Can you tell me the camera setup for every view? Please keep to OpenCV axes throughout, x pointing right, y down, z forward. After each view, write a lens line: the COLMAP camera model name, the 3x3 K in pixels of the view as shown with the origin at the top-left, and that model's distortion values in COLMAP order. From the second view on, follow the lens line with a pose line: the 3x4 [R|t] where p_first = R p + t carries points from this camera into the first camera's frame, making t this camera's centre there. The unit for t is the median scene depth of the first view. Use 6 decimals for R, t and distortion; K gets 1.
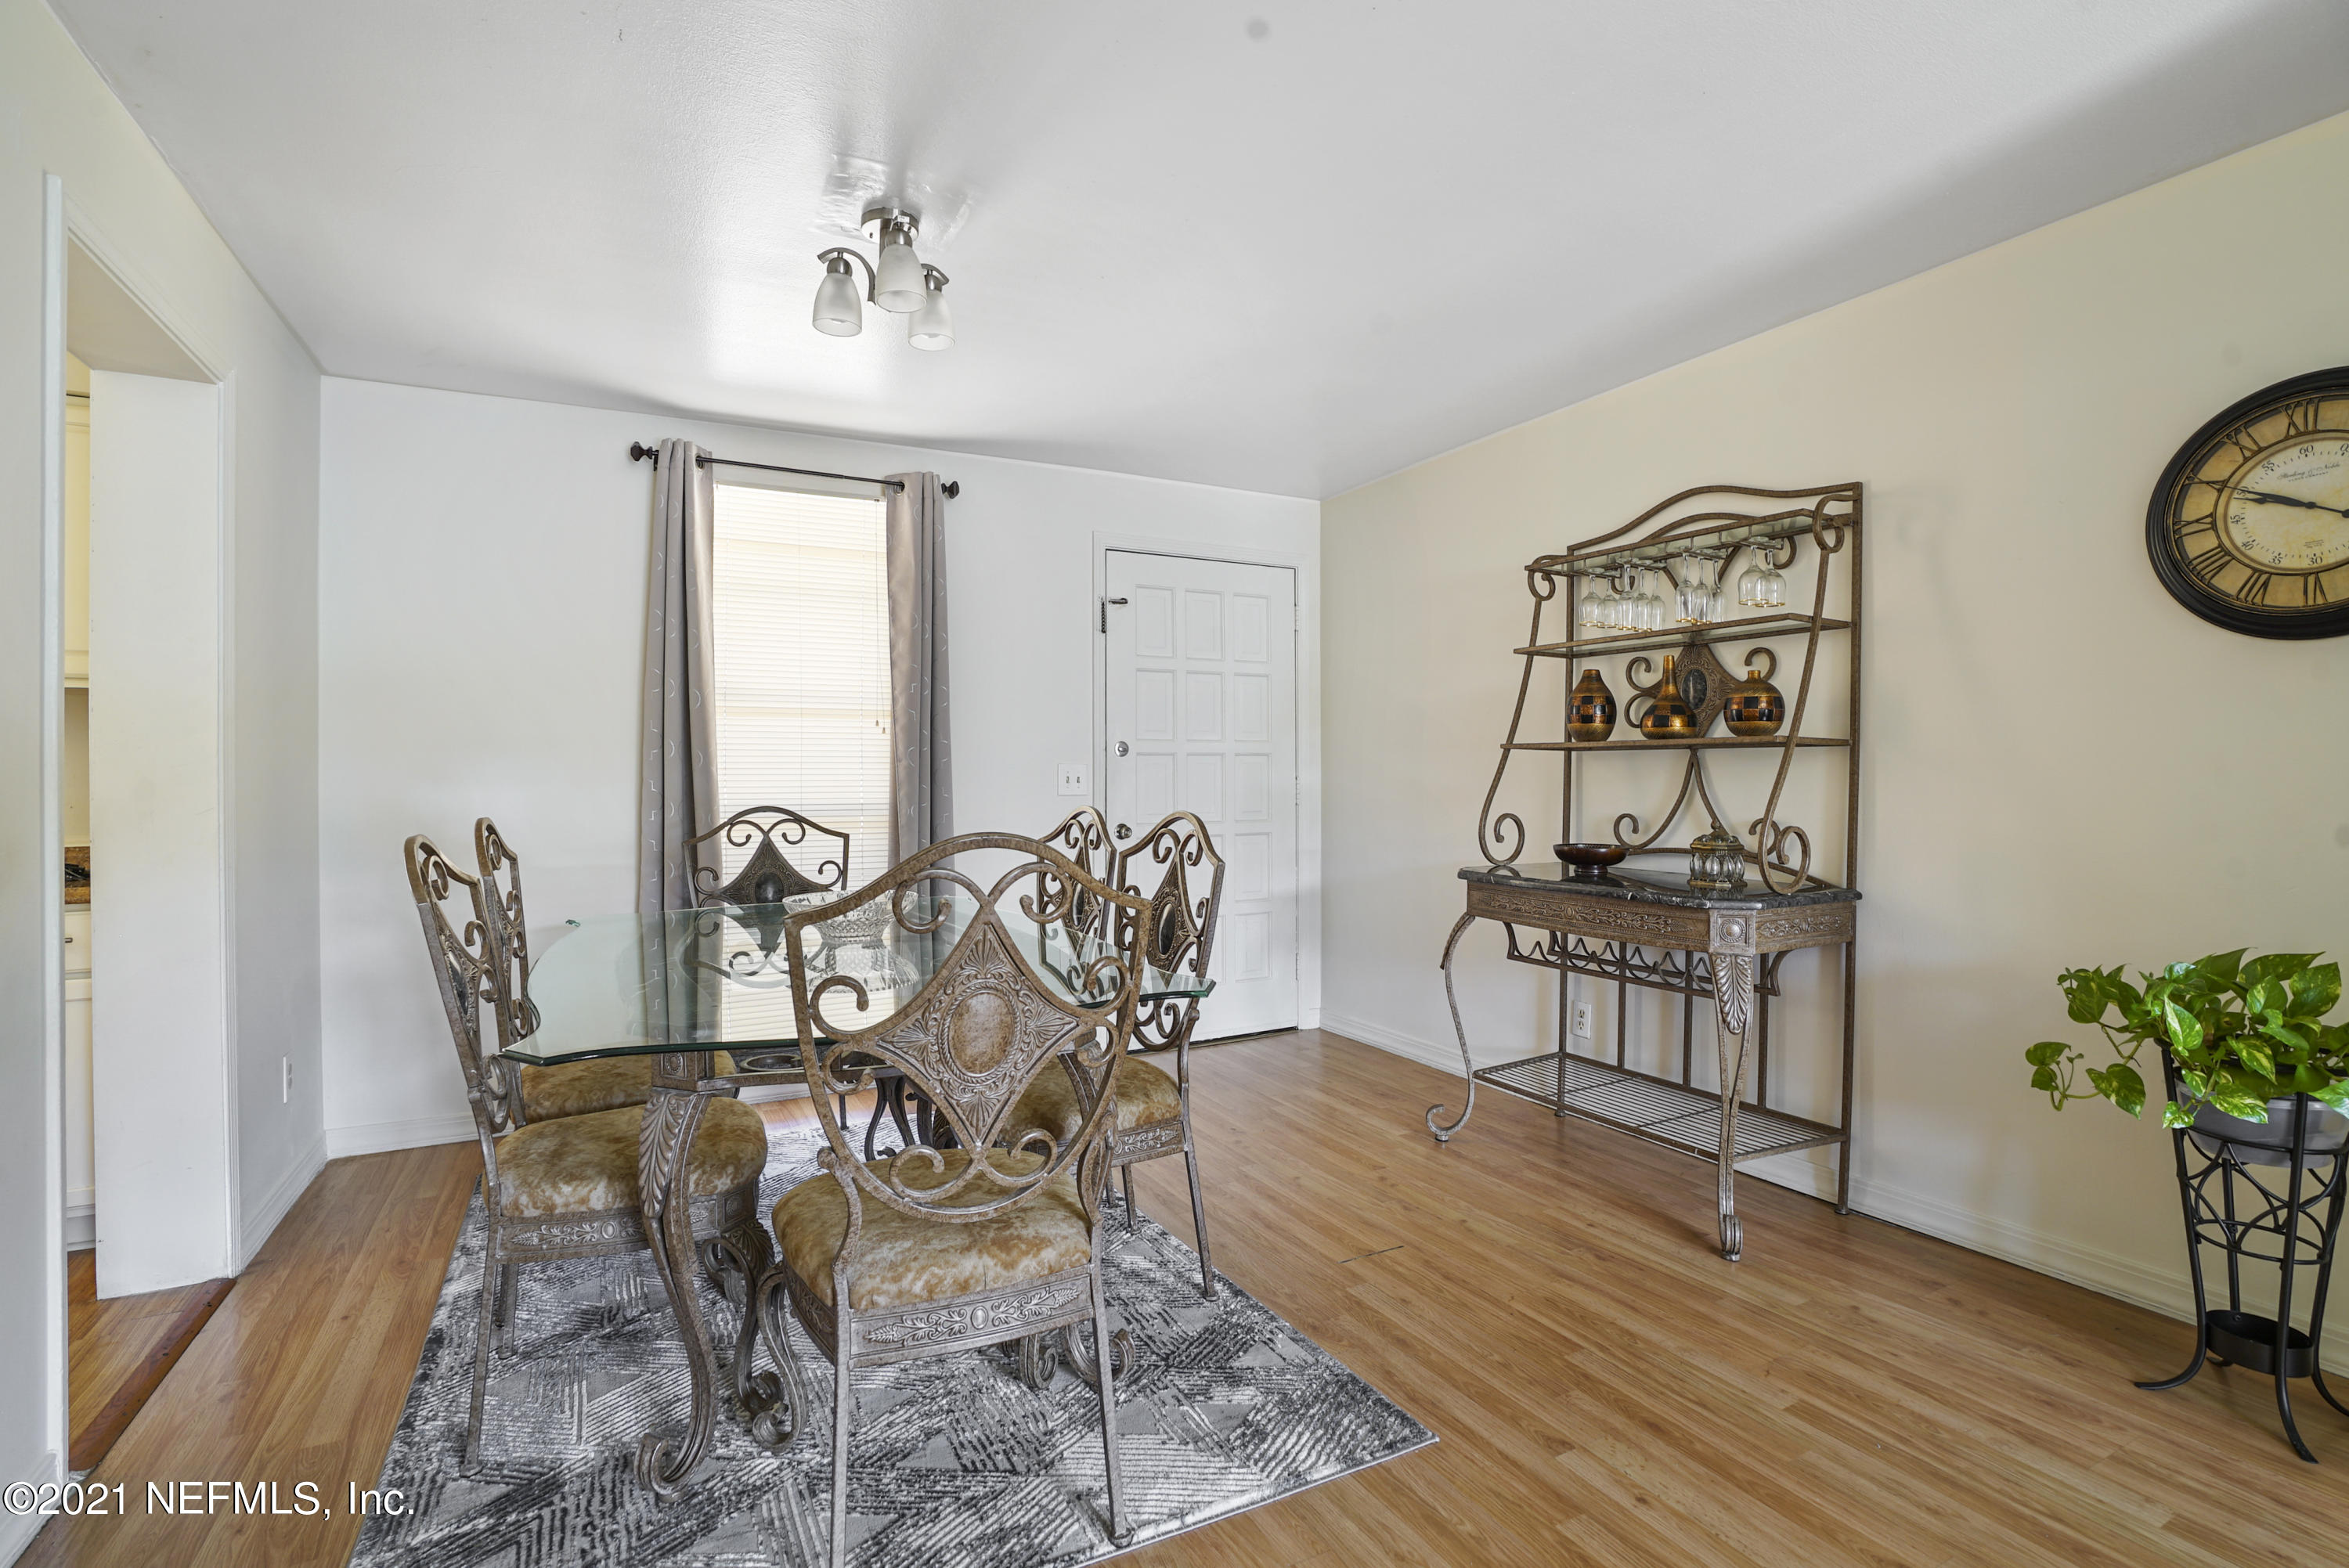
lens RADIAL K [[1089.1, 0, 1138.1], [0, 1089.1, 778.1], [0, 0, 1]] dist [-0.033107, 0.002690]
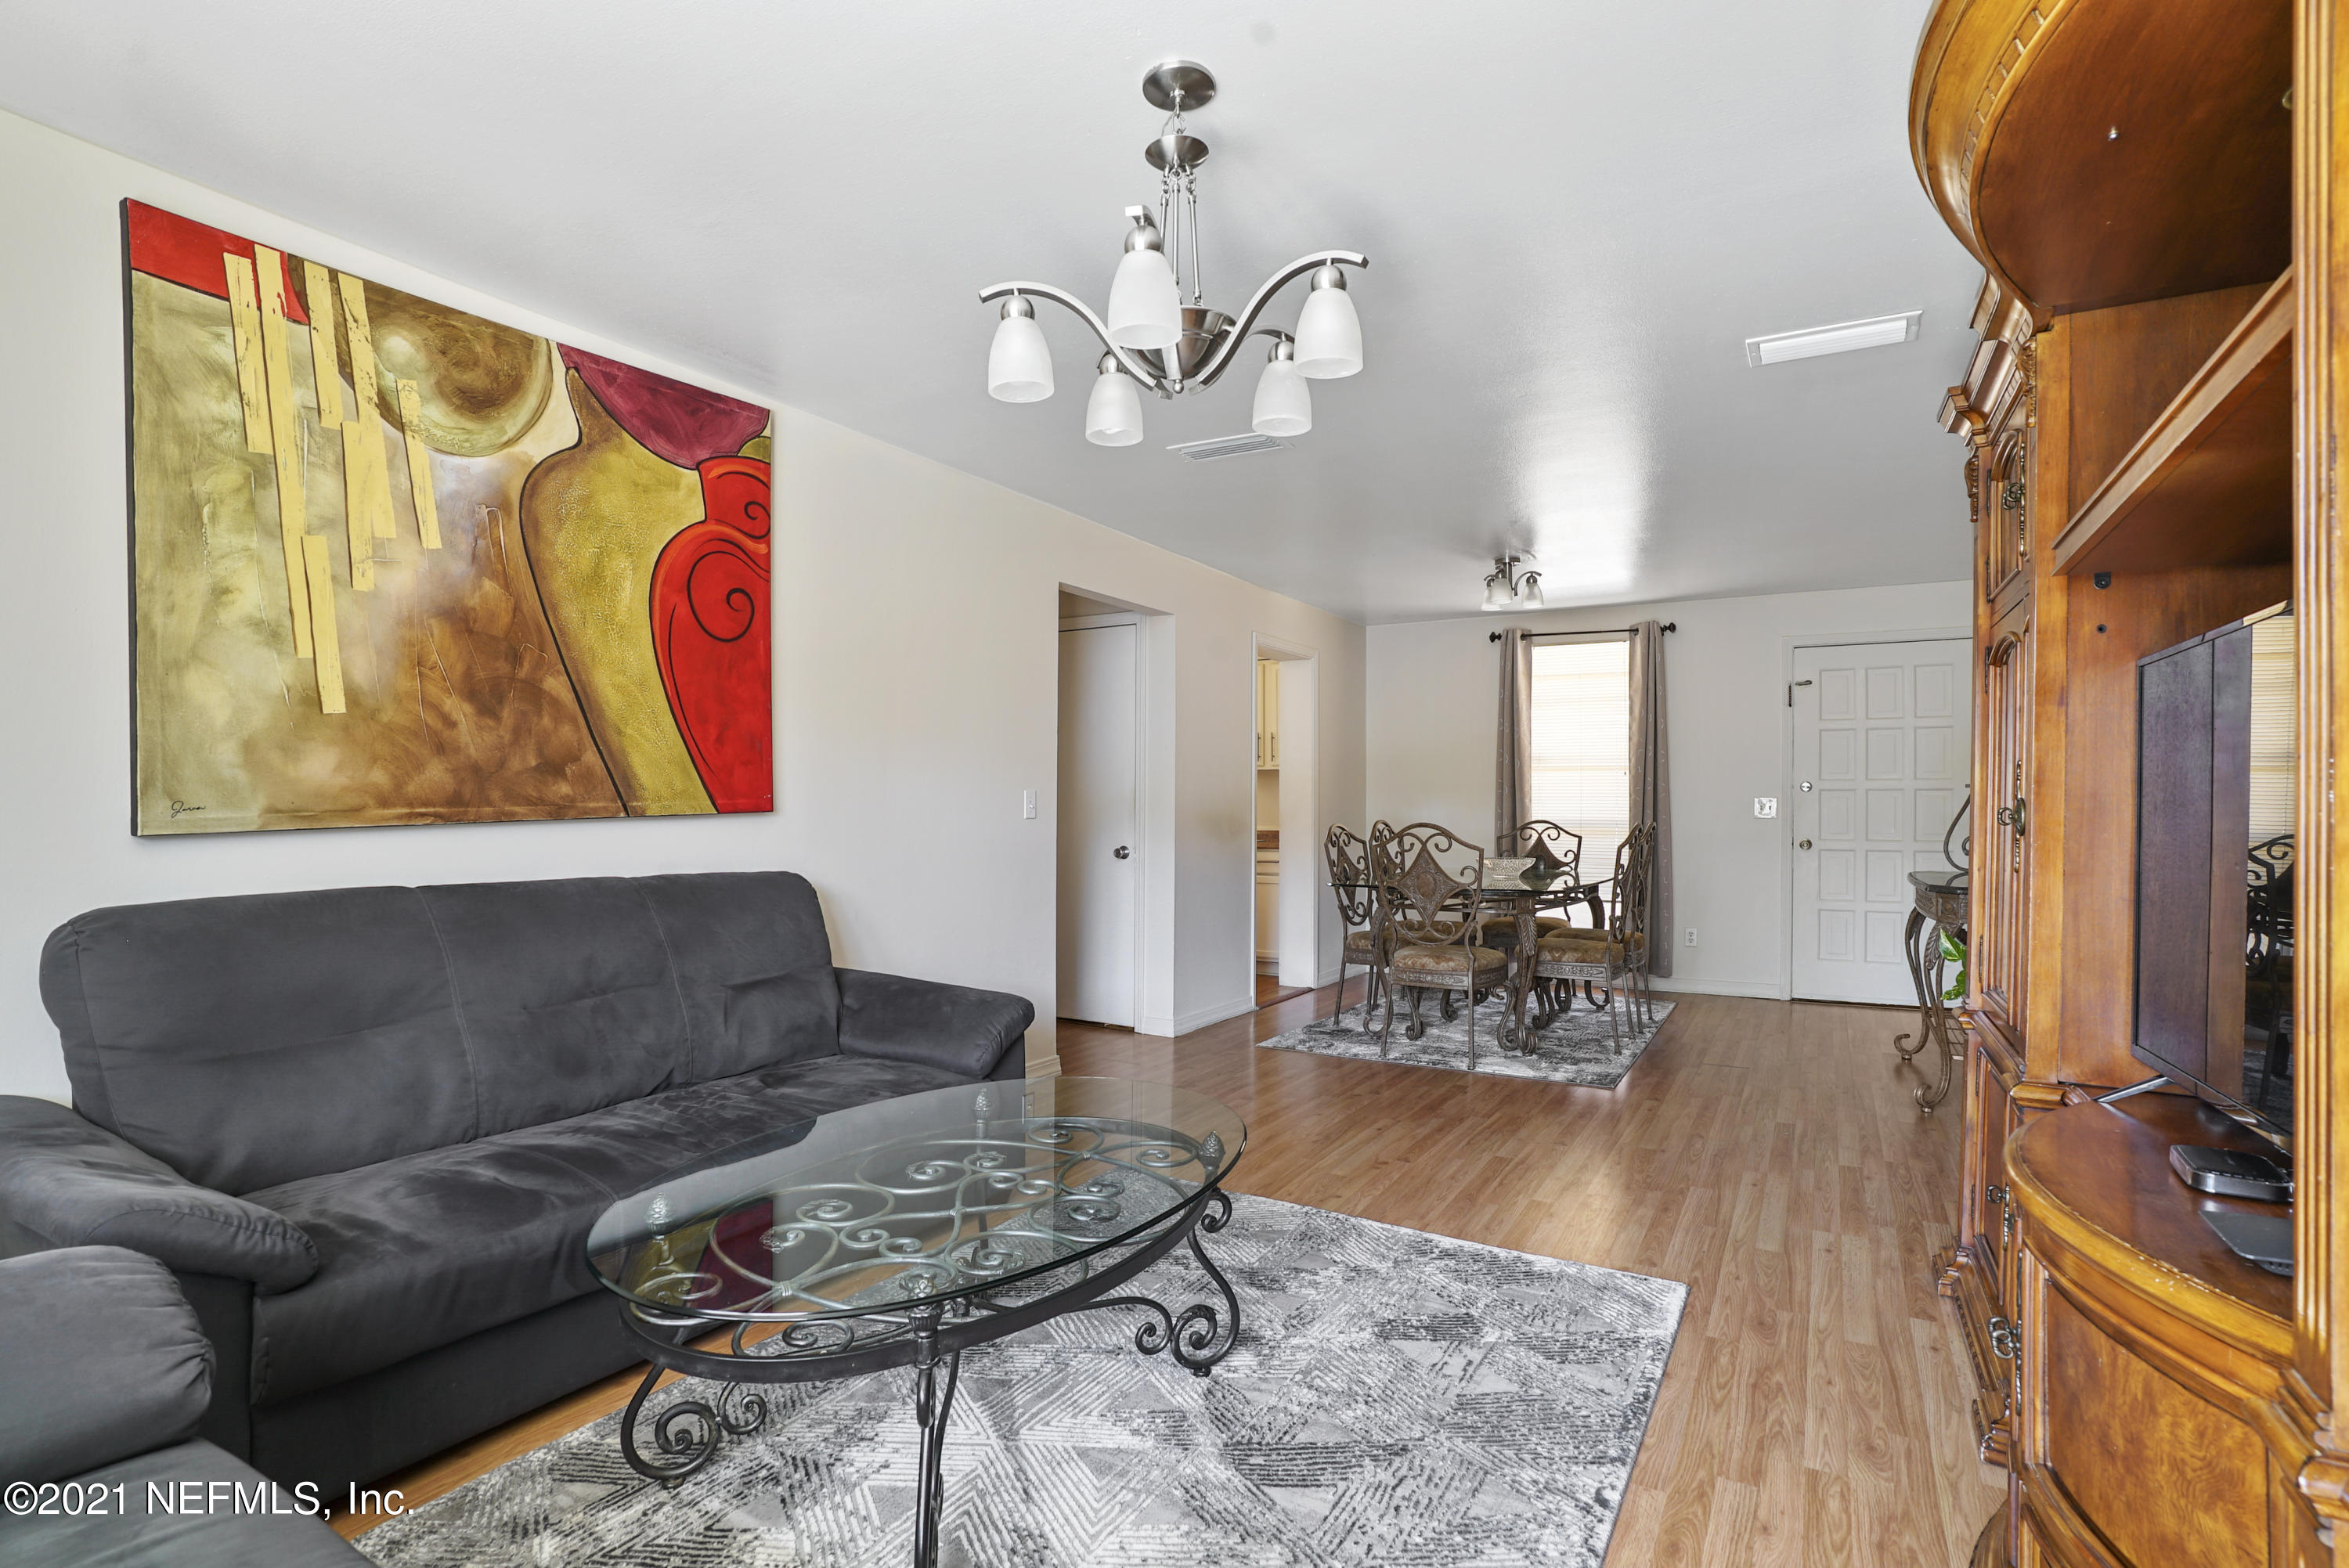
lens RADIAL K [[1089.1, 0, 1172.7], [0, 1089.1, 803.5], [0, 0, 1]] dist [-0.033107, 0.002690]
pose [[0.552847, 0.012835, -0.833184, 0.848053], [-0.008854, 0.999915, 0.009529, -0.014612], [0.833236, 0.002109, 0.552914, -0.563351]]
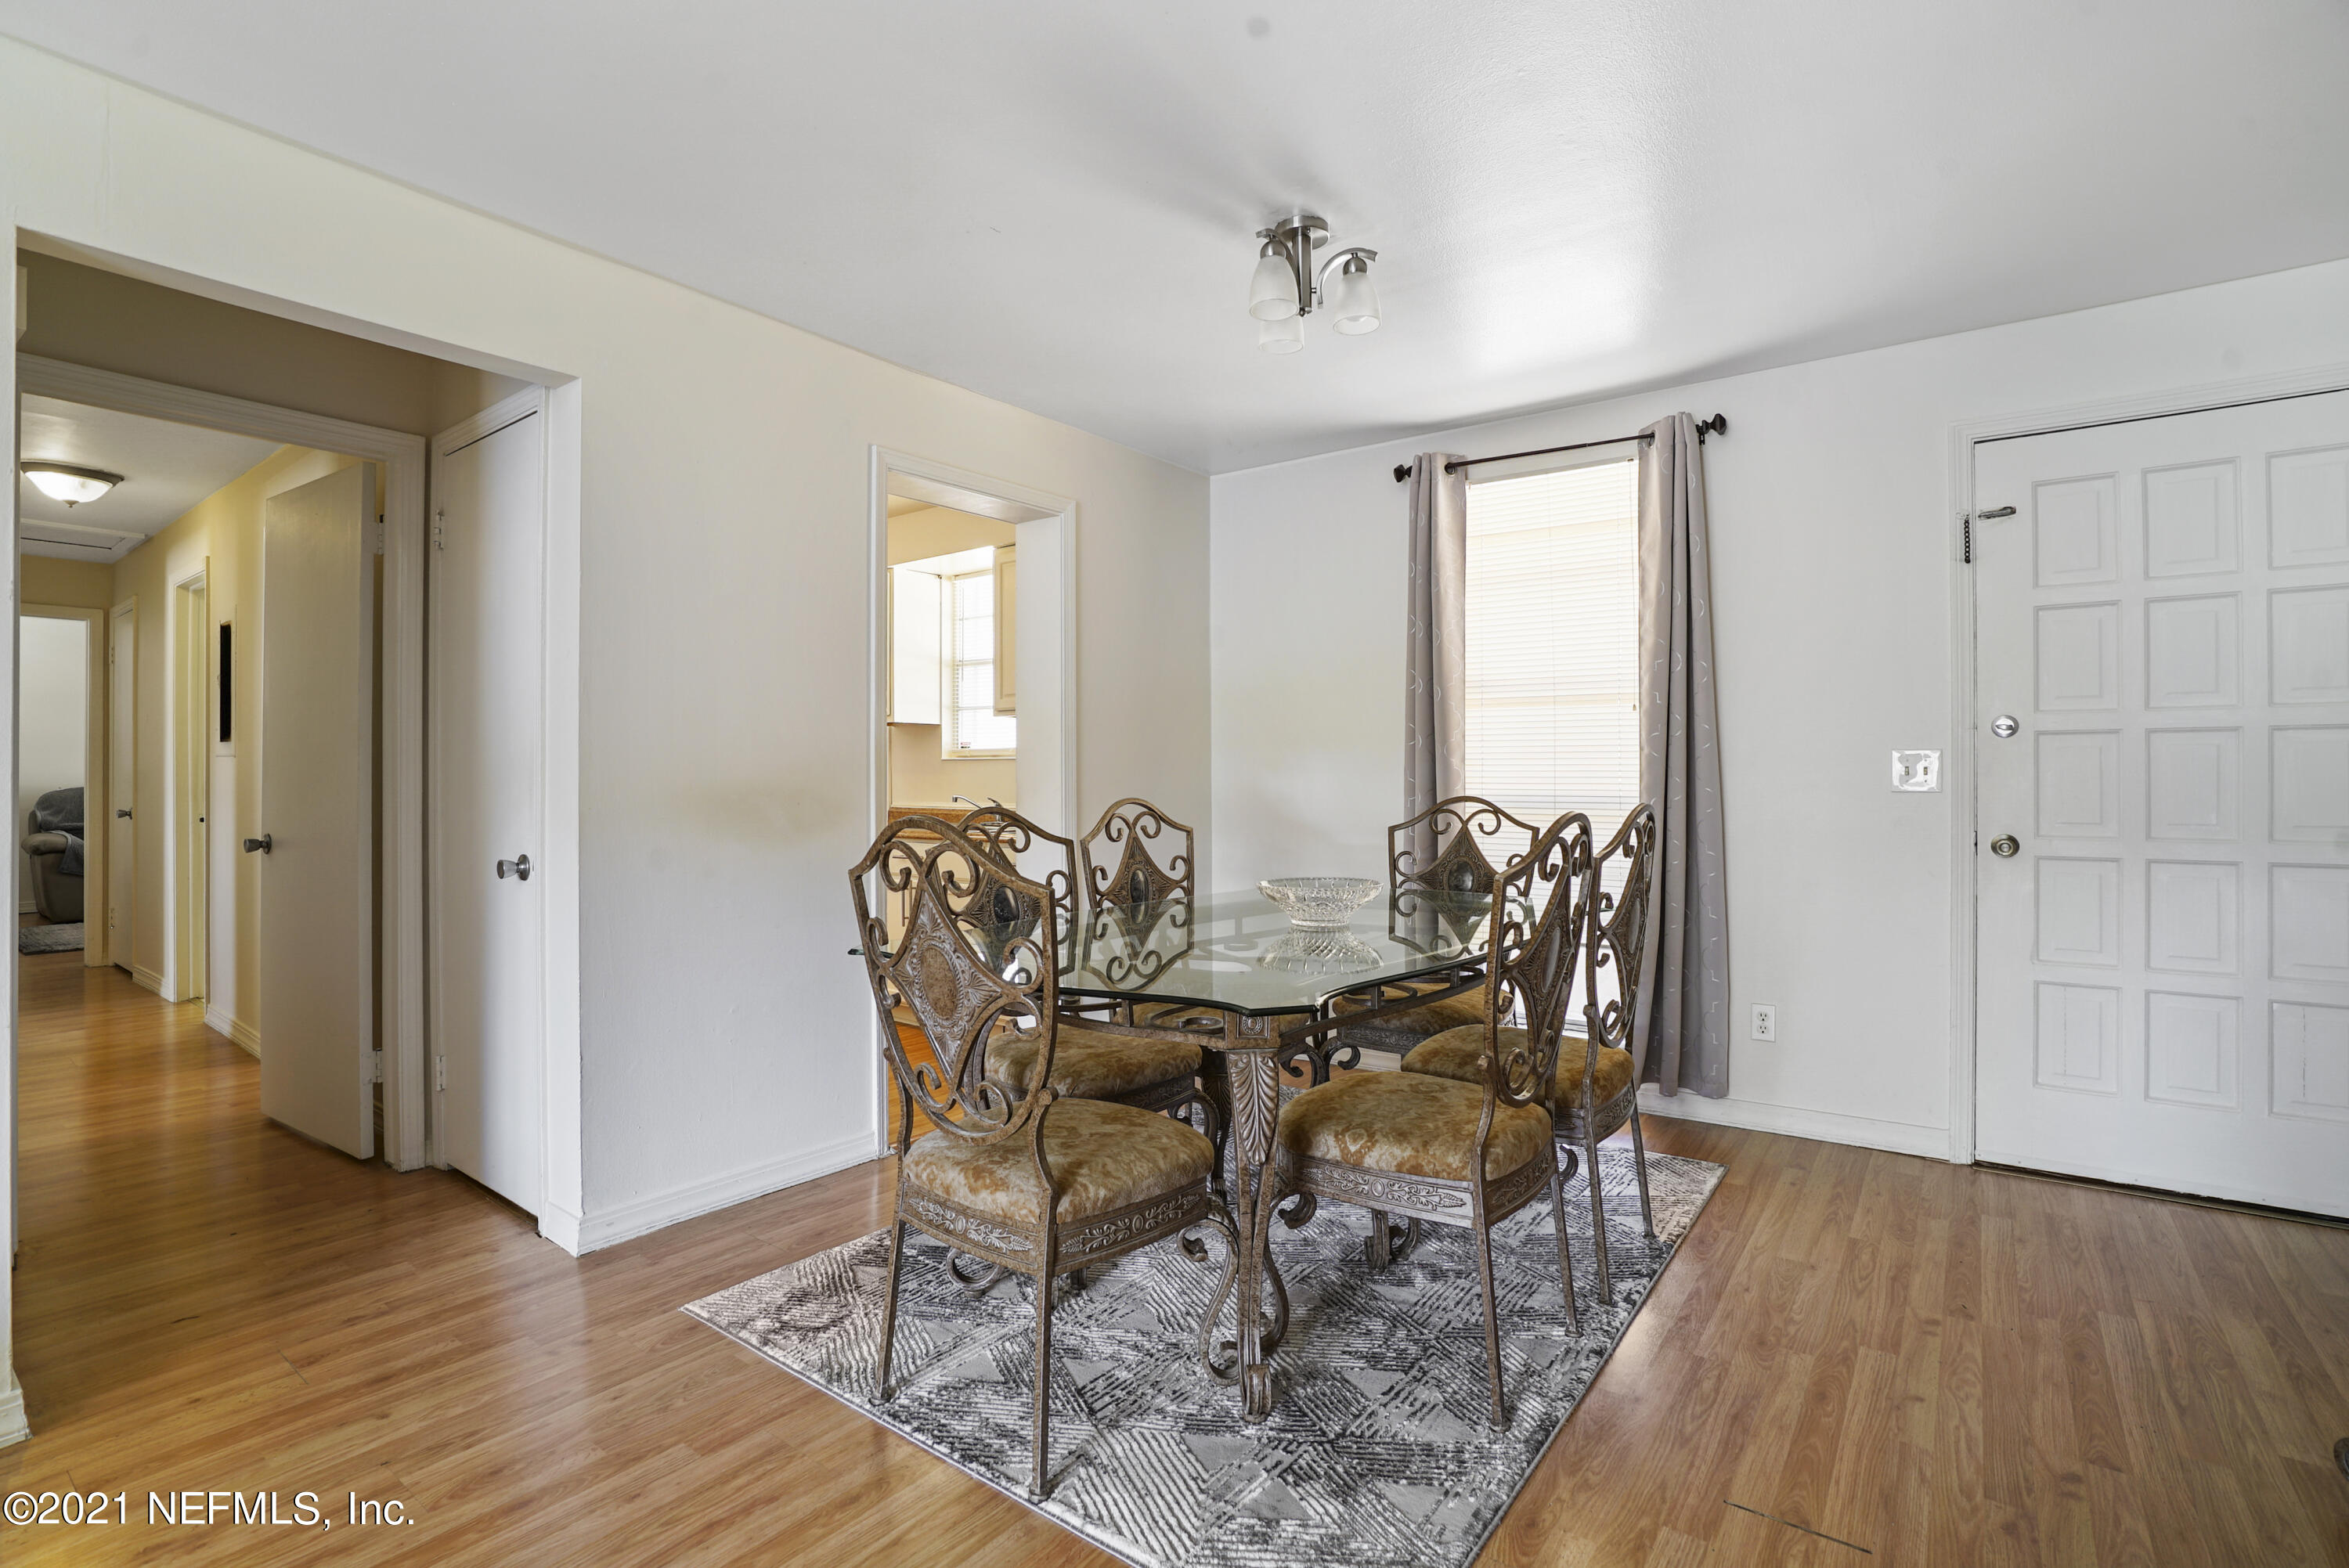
lens RADIAL K [[1089.1, 0, 1154.6], [0, 1089.1, 768.0], [0, 0, 1]] dist [-0.033107, 0.002690]
pose [[0.456895, 0.003702, -0.889513, 0.409996], [-0.003902, 0.999990, 0.002158, -0.001511], [0.889512, 0.002485, 0.456905, 0.264426]]
